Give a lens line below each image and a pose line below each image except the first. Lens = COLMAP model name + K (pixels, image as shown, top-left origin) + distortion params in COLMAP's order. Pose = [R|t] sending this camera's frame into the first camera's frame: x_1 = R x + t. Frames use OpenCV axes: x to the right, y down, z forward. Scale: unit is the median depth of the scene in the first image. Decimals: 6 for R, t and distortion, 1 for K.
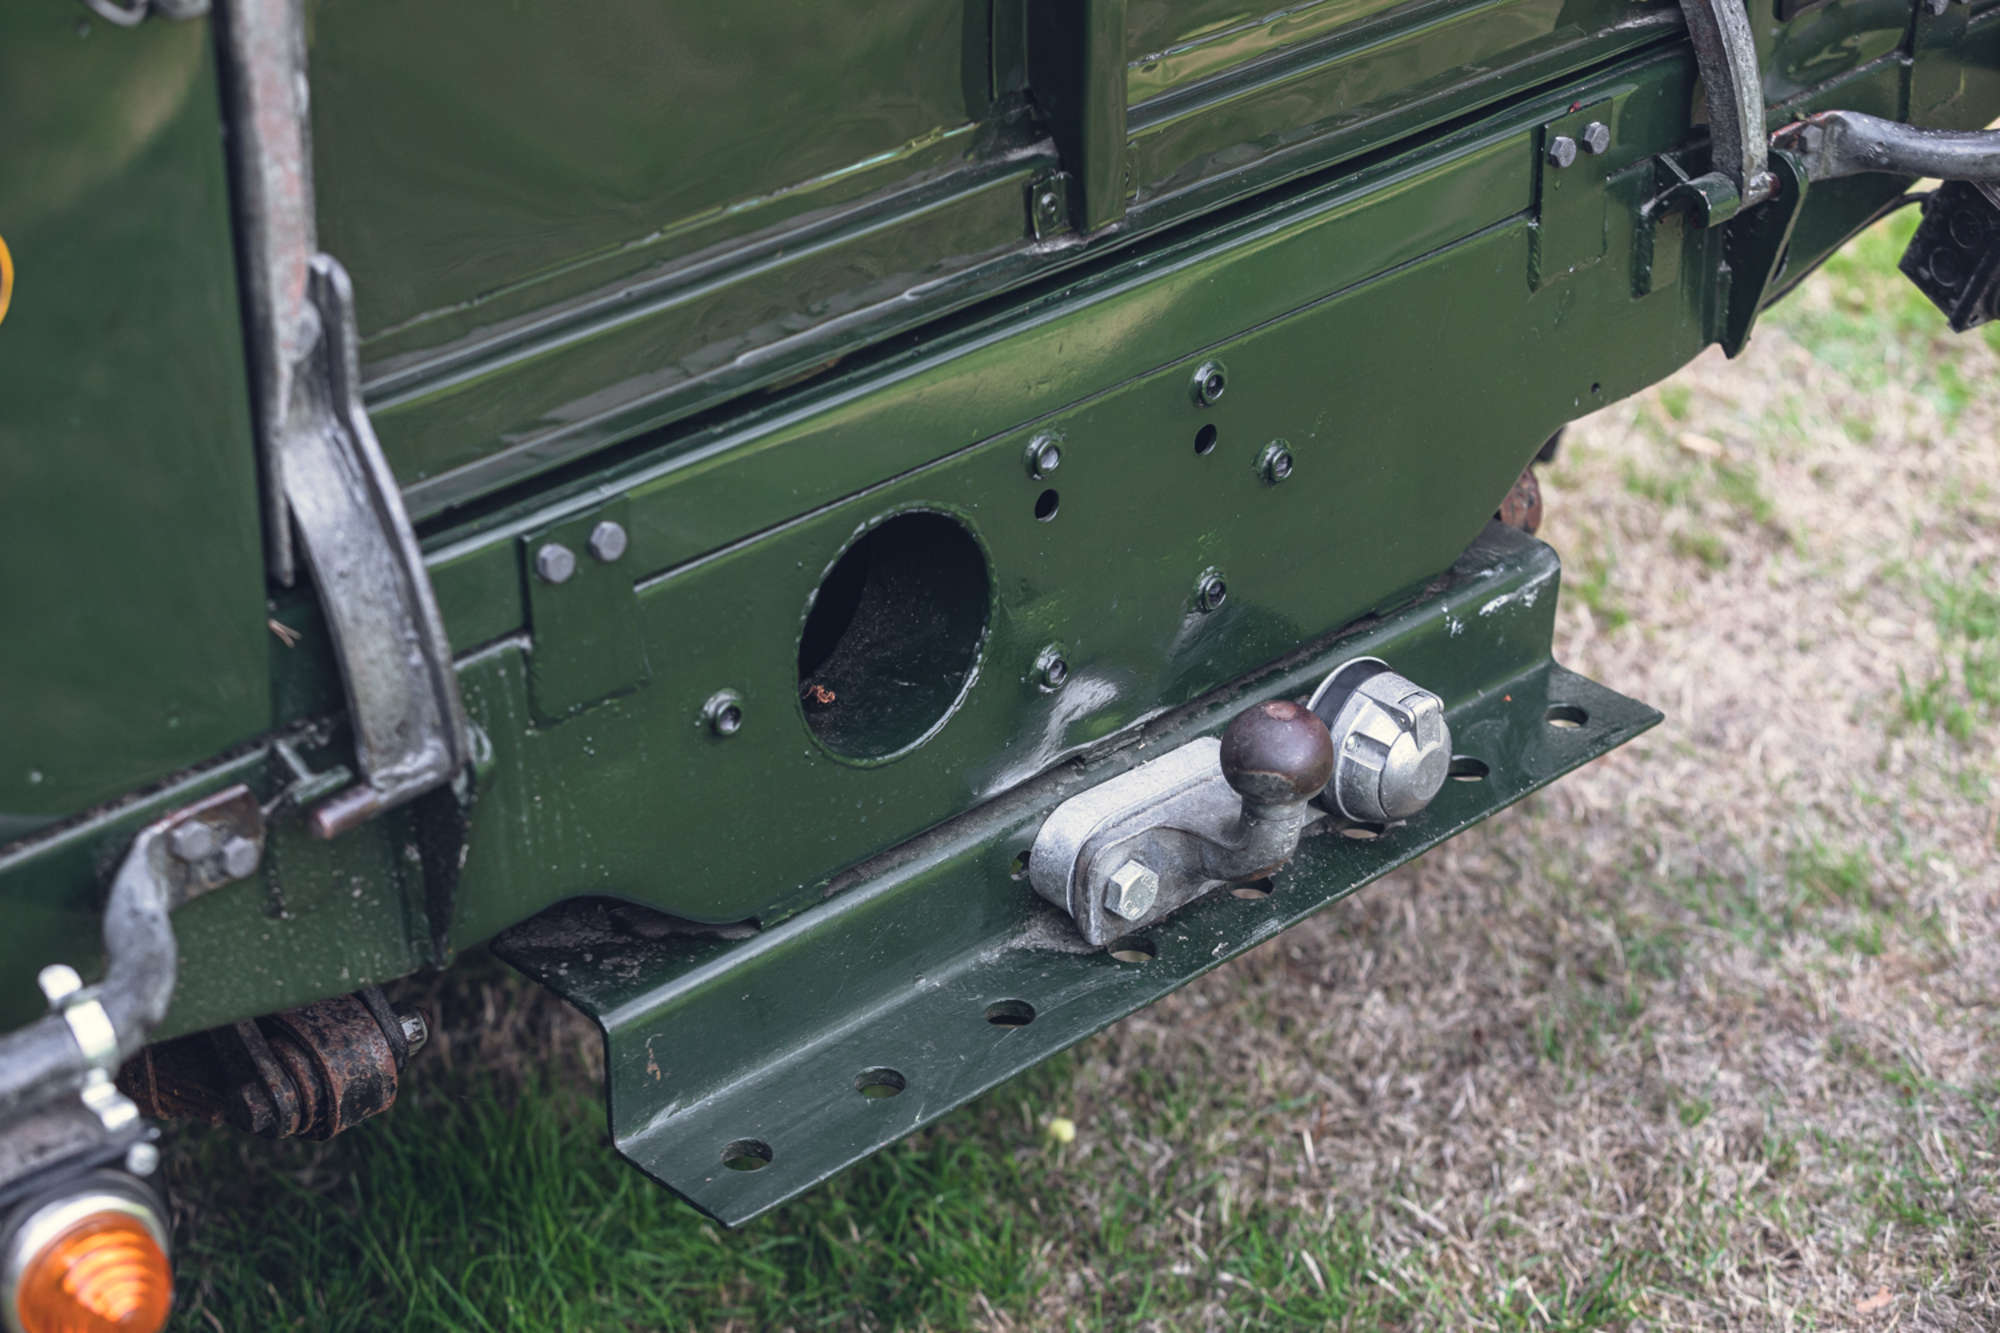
lens RADIAL K [[4265.2, 0, 998.9], [0, 4265.2, 765.1], [0, 0, 1]] dist [-0.311715, 0.418898]
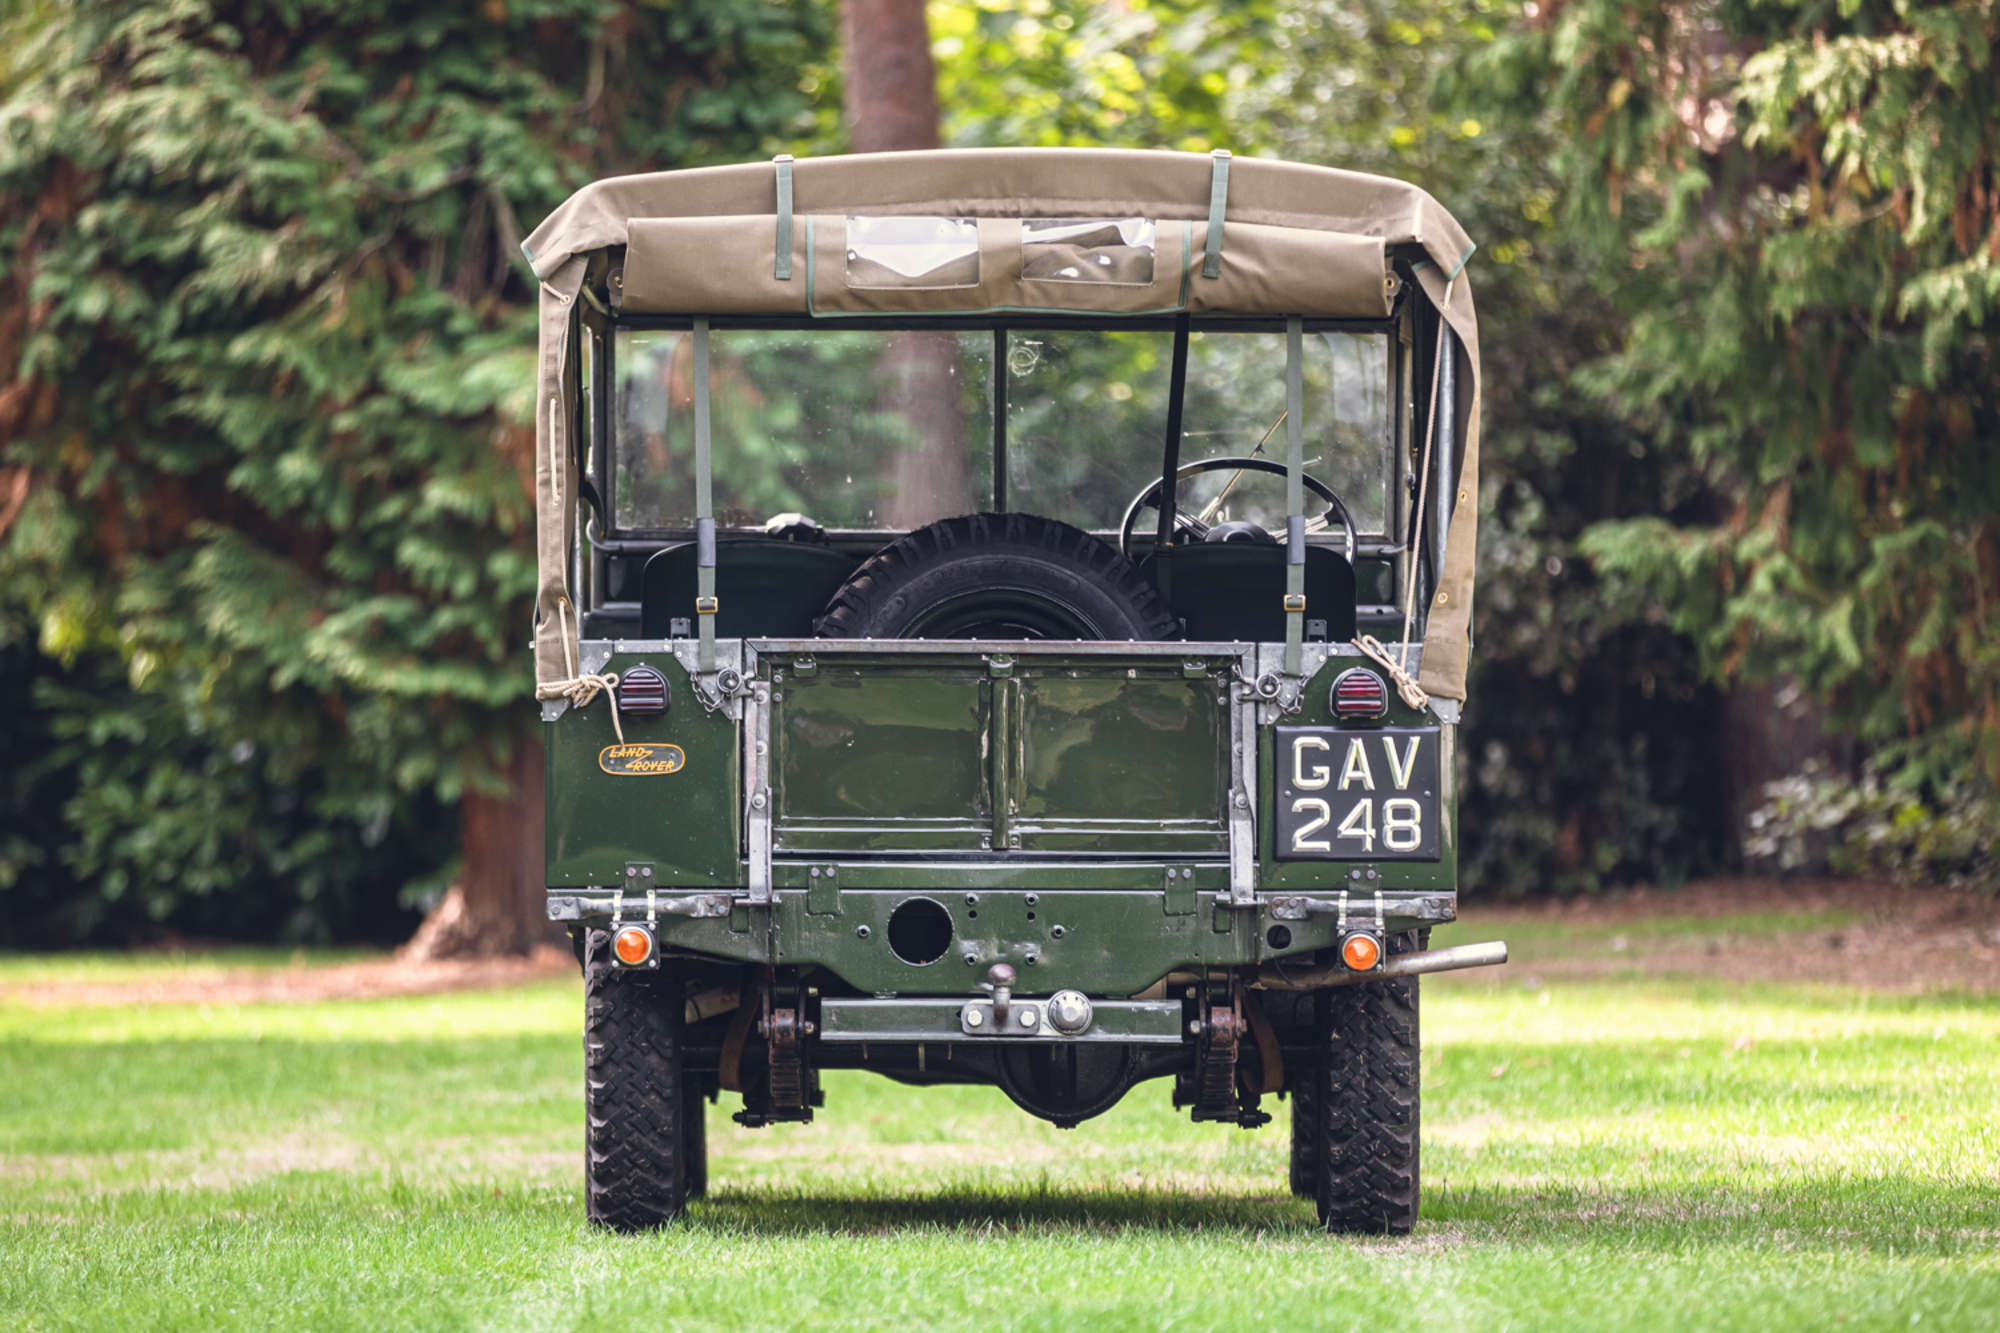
lens RADIAL K [[11618.6, 0, 1000.0], [0, 11618.6, 666.5], [0, 0, 1]] dist [0.598898, 33.286417]
pose [[0.720081, -0.014913, -0.693729, 7.153493], [-0.353521, 0.852401, -0.385273, 3.702135], [0.597081, 0.522676, 0.608526, -5.396887]]
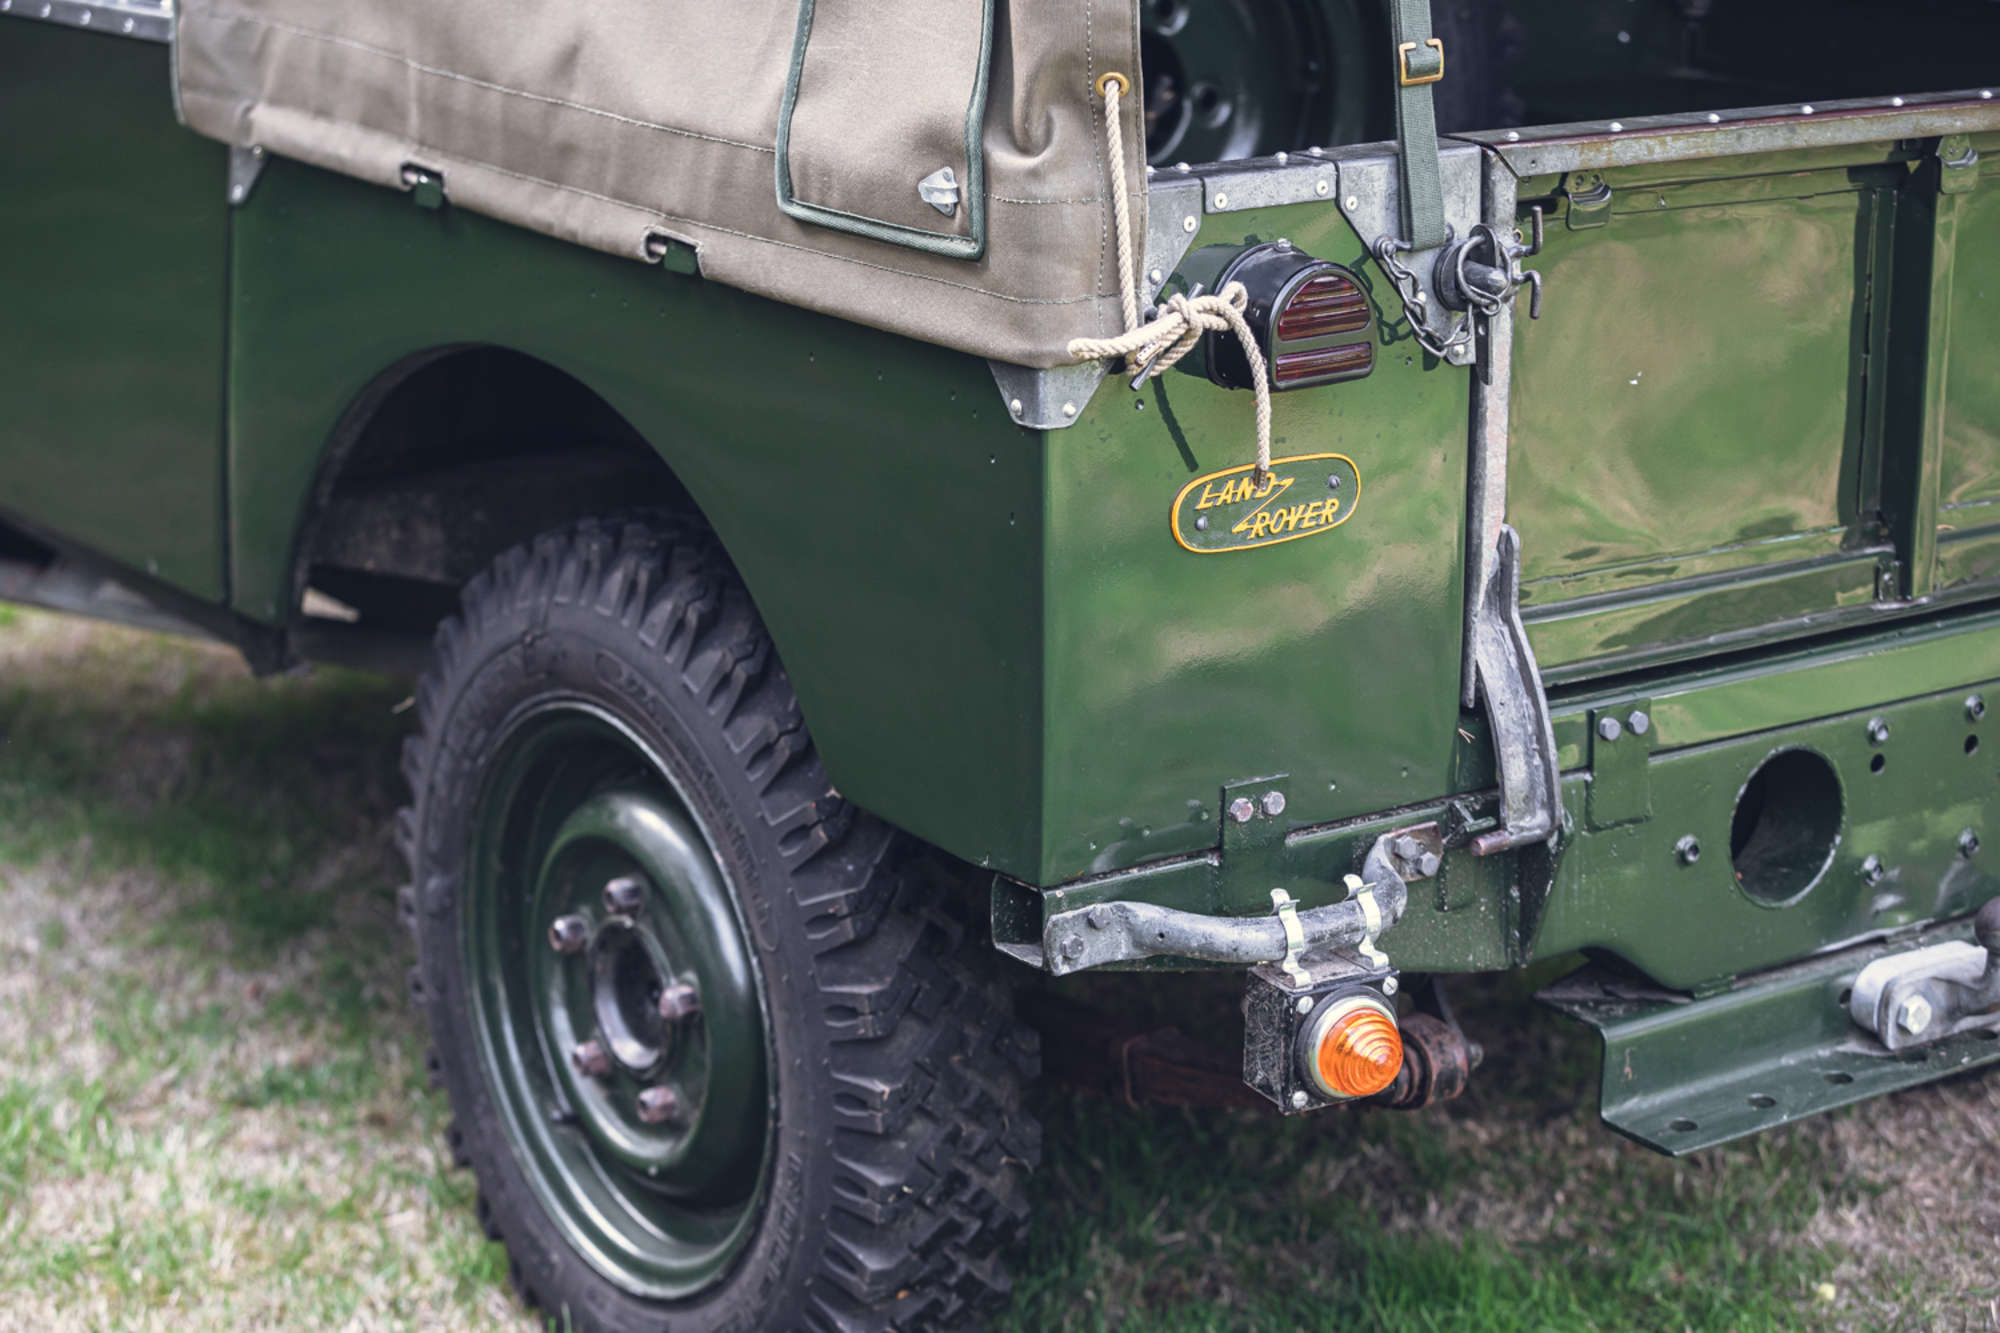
lens RADIAL K [[4204.7, 0, 1000.8], [0, 4204.7, 705.2], [0, 0, 1]] dist [-0.265951, -0.111209]
pose [[0.988044, 0.054522, -0.144210, -0.088543], [-0.087501, 0.968445, -0.233363, 0.305015], [0.126936, 0.243191, 0.961637, -0.561209]]
